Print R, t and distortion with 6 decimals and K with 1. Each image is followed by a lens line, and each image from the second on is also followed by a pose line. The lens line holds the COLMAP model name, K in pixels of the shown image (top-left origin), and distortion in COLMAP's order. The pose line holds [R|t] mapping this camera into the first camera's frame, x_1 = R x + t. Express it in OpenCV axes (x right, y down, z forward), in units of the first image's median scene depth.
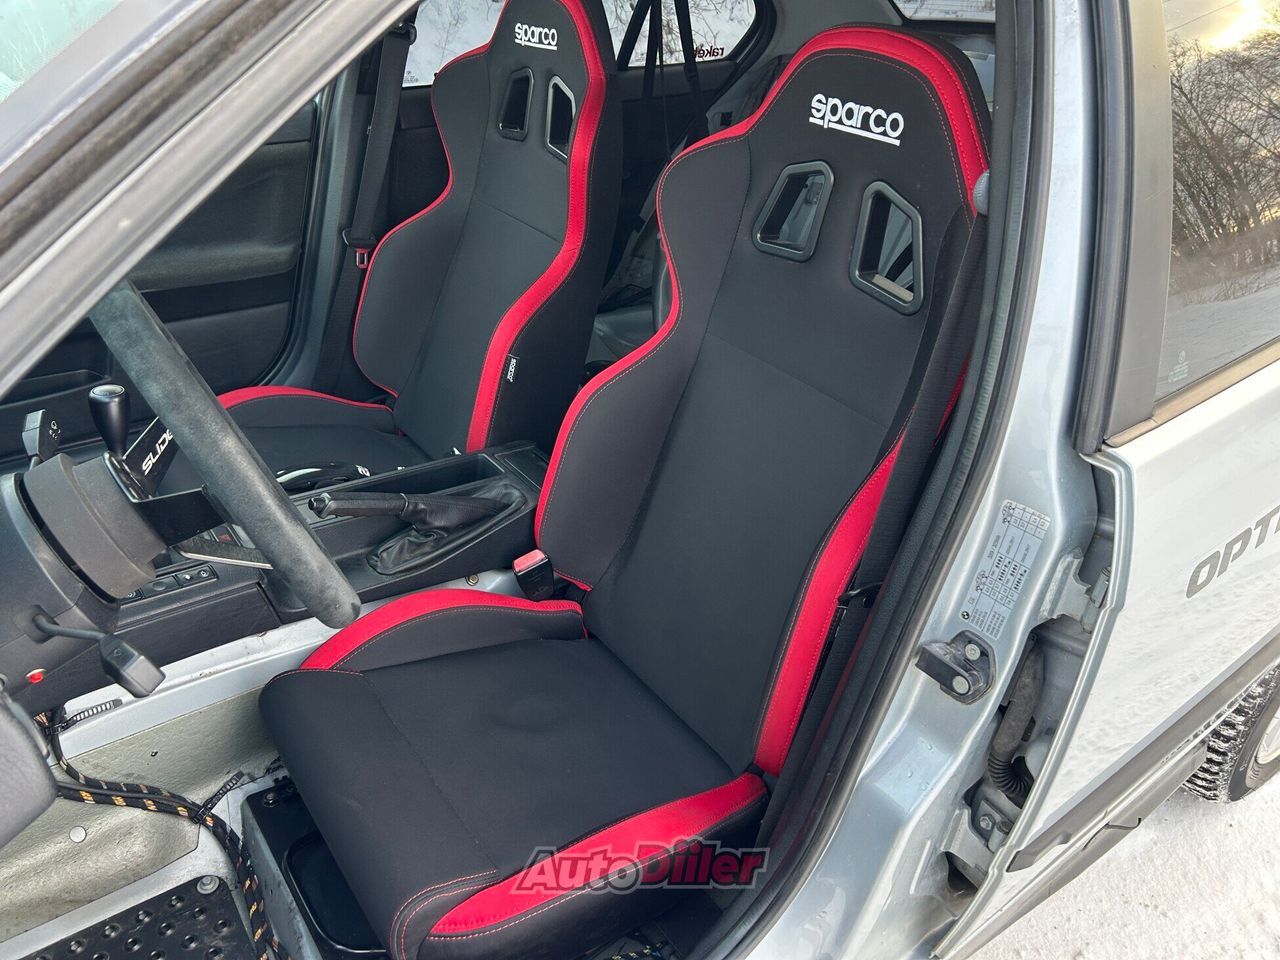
lens RADIAL K [[953.3, 0, 640.0], [0, 953.3, 480.0], [0, 0, 1]] dist [0.066076, -0.077963]
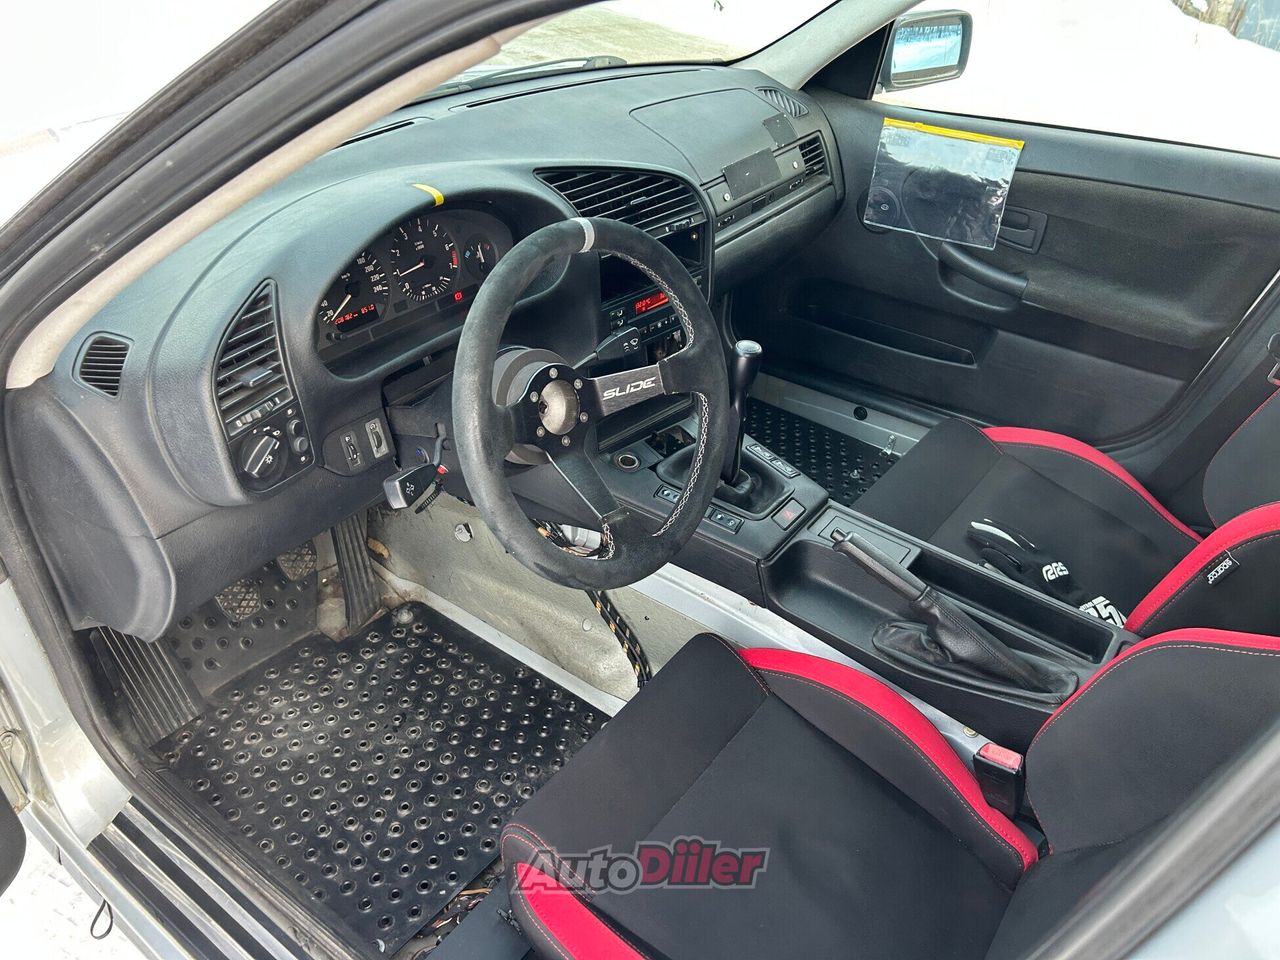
lens RADIAL K [[953.3, 0, 640.0], [0, 953.3, 480.0], [0, 0, 1]] dist [0.066076, -0.077963]
pose [[0.264413, 0.494748, -0.827835, 0.368861], [-0.491407, 0.807711, 0.325765, -0.223570], [0.829822, 0.320668, 0.456692, 0.329140]]
